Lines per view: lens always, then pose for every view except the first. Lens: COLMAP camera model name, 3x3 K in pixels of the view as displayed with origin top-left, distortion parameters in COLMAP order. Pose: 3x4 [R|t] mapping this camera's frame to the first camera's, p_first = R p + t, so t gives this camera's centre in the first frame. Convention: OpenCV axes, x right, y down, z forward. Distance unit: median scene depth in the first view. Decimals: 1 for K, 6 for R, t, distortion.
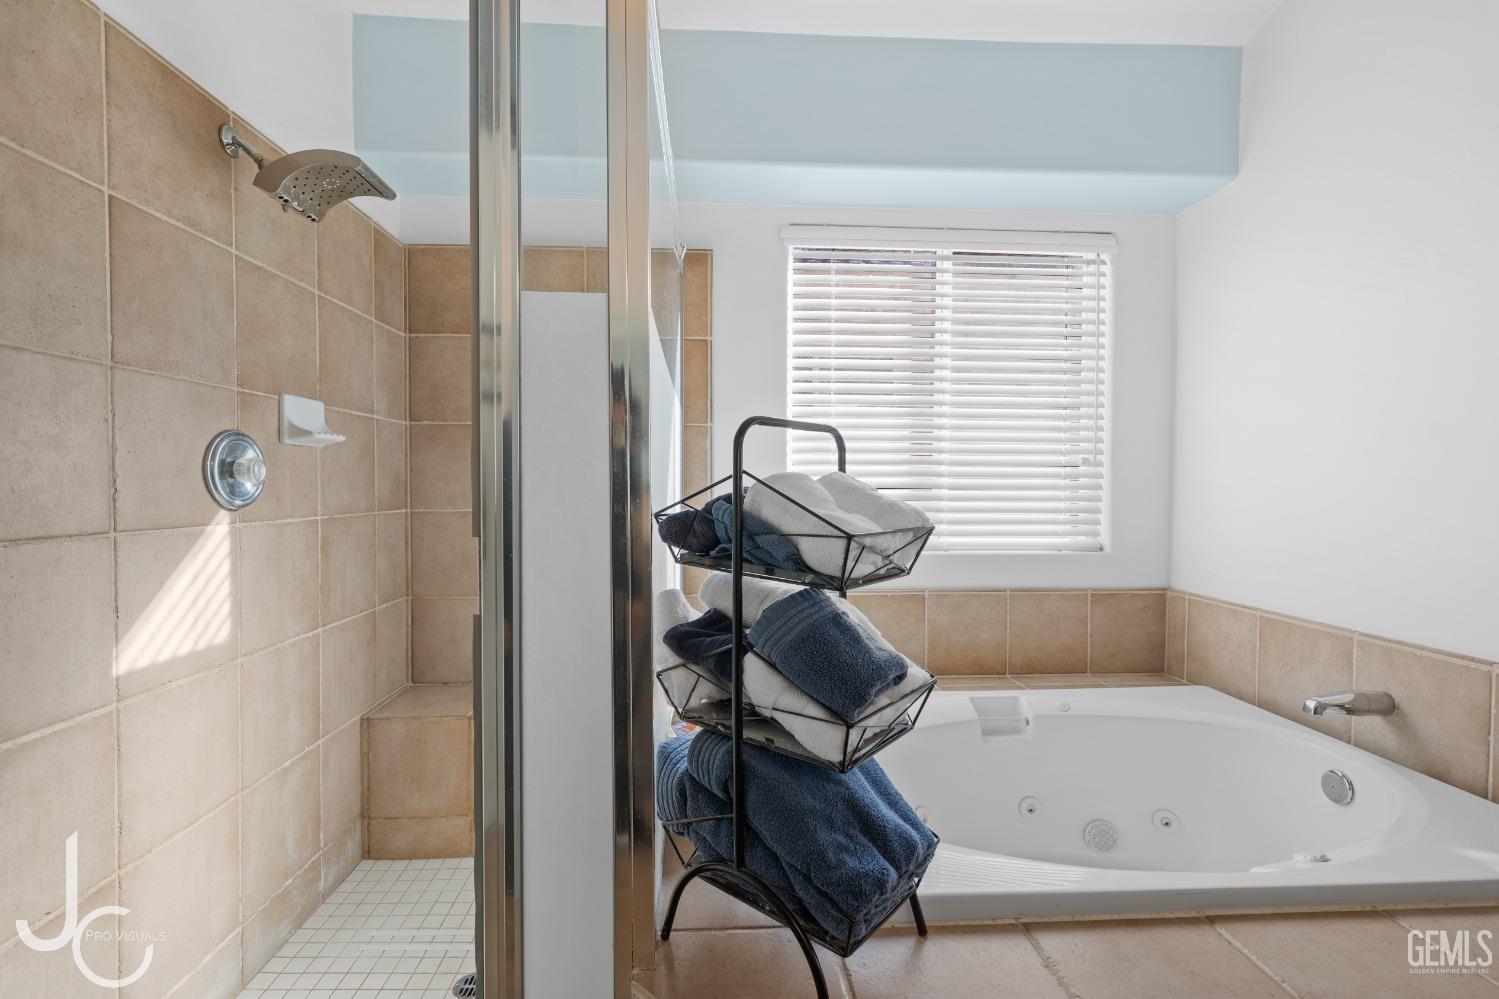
lens RADIAL K [[655.7, 0, 744.1], [0, 655.7, 495.0], [0, 0, 1]] dist [0.000035, 0.000029]
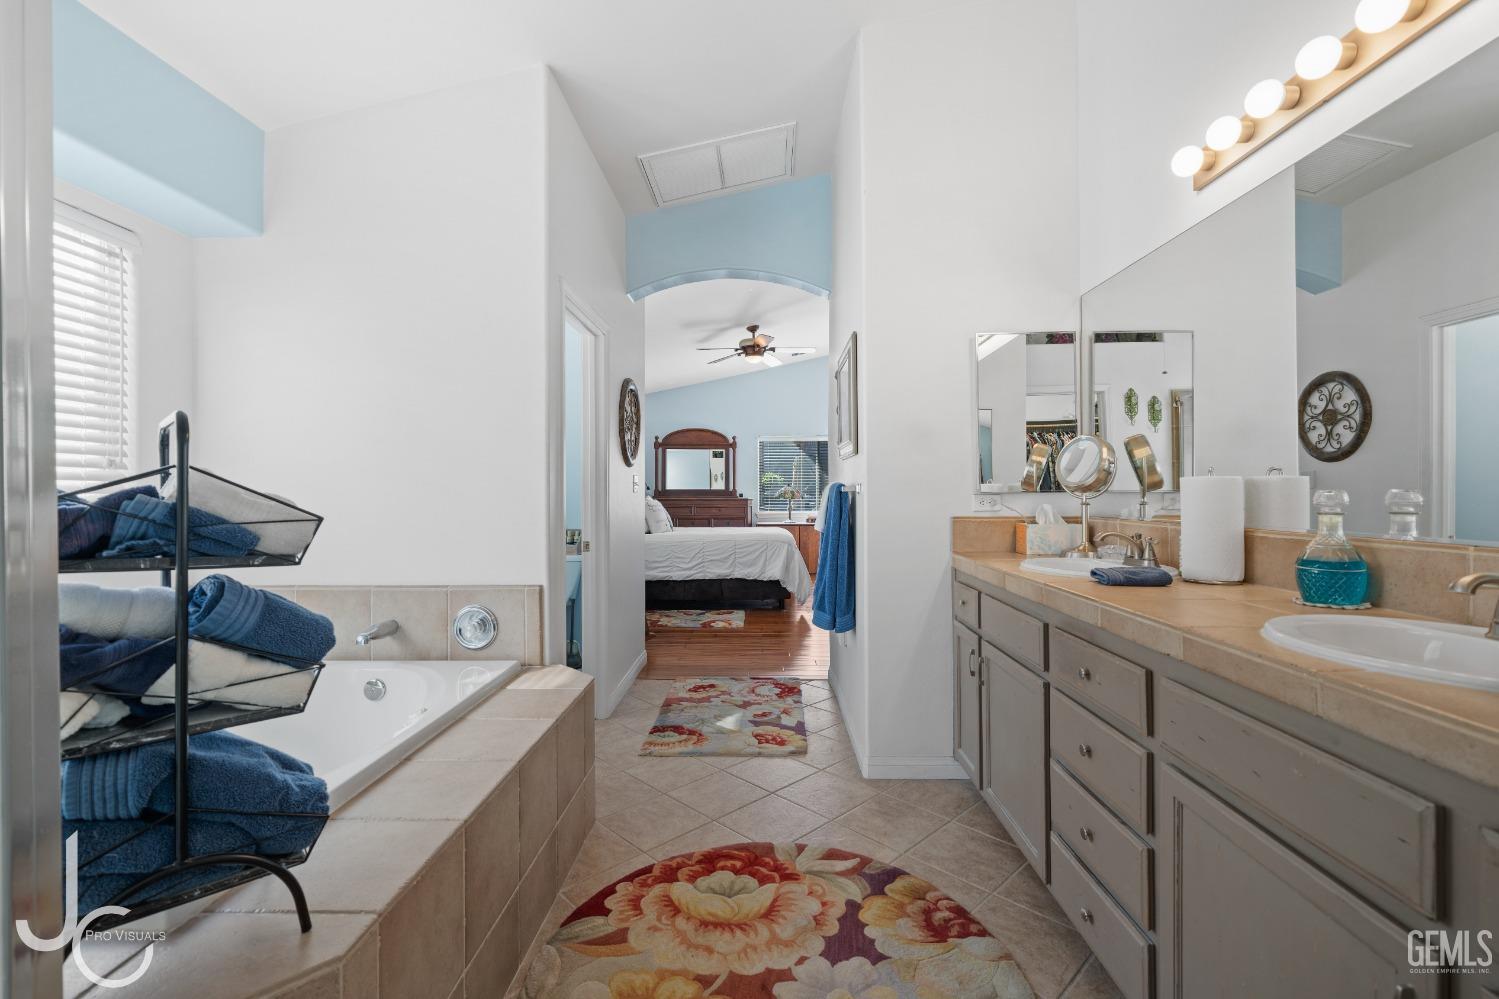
lens RADIAL K [[655.7, 0, 747.4], [0, 655.7, 493.9], [0, 0, 1]] dist [0.000035, 0.000029]
pose [[0.064439, -0.003831, 0.997914, -0.539217], [0.020418, 0.999788, 0.002520, 0.012292], [-0.997713, 0.020213, 0.064504, 0.043973]]
